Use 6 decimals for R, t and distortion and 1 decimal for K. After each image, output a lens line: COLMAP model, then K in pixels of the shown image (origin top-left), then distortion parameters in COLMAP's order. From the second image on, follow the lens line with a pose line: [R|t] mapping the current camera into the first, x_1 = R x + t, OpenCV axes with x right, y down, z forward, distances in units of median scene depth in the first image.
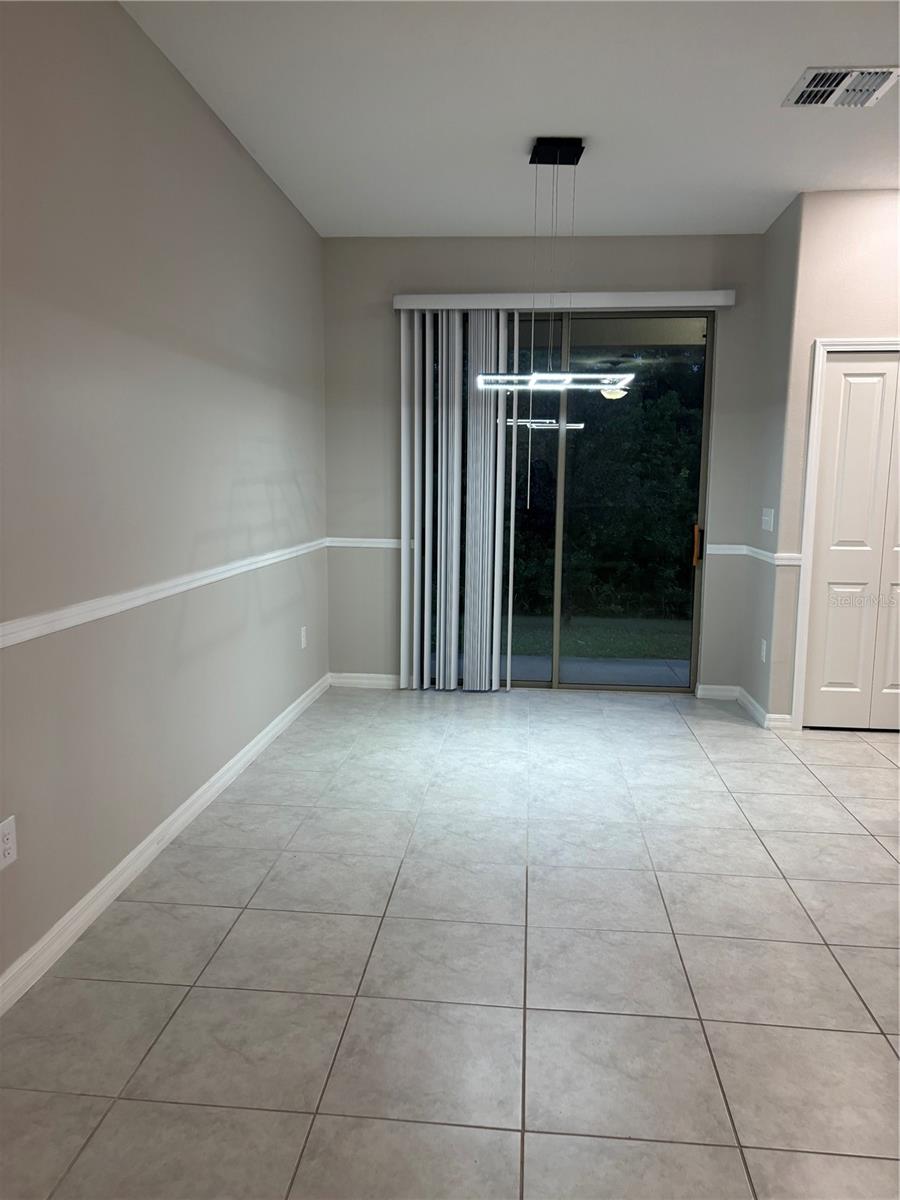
lens RADIAL K [[911.4, 0, 449.0], [0, 911.4, 599.8], [0, 0, 1]] dist [0.041186, -0.008139]
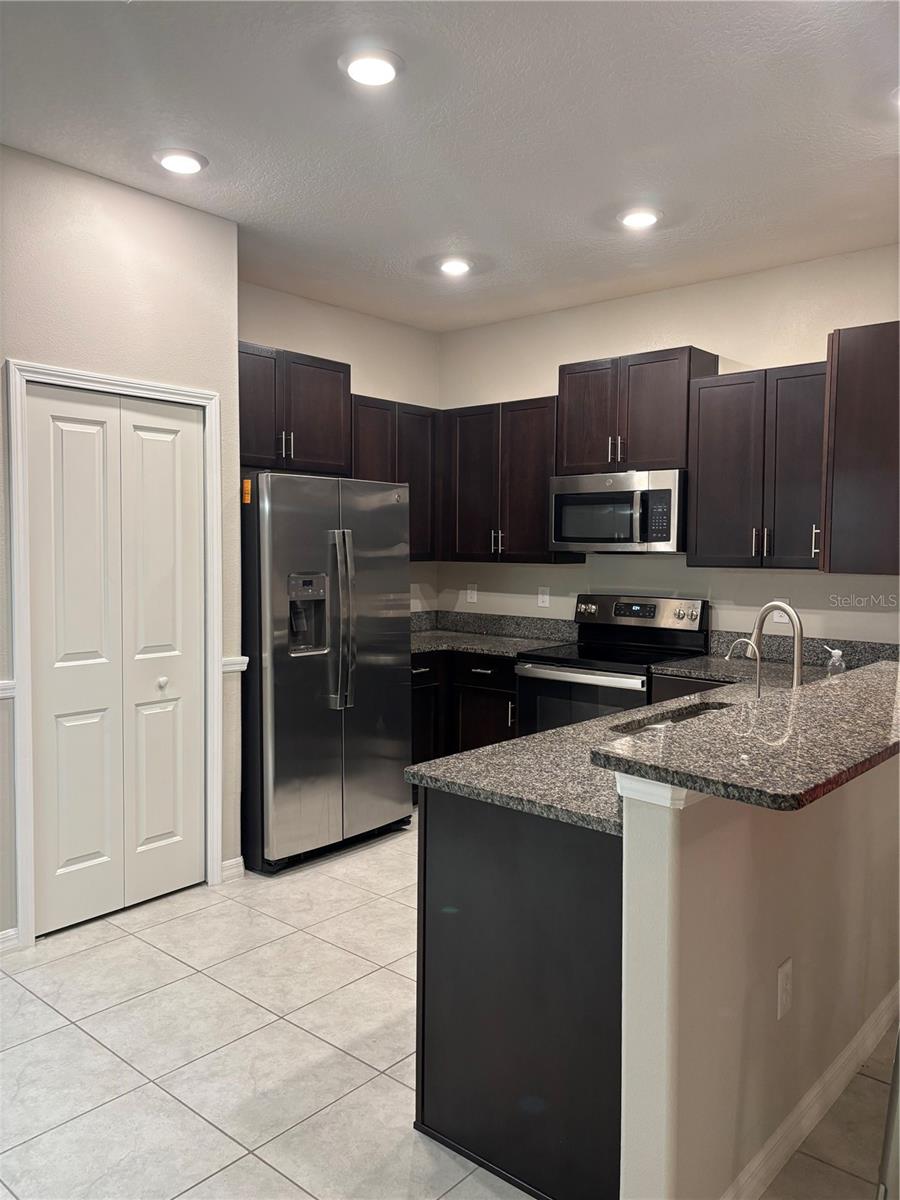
lens RADIAL K [[911.4, 0, 449.7], [0, 911.4, 595.2], [0, 0, 1]] dist [0.041186, -0.008139]
pose [[0.582384, -0.049517, 0.811404, 0.036319], [0.094608, 0.995489, -0.007153, -0.084263], [-0.807389, 0.080931, 0.584442, 0.395623]]
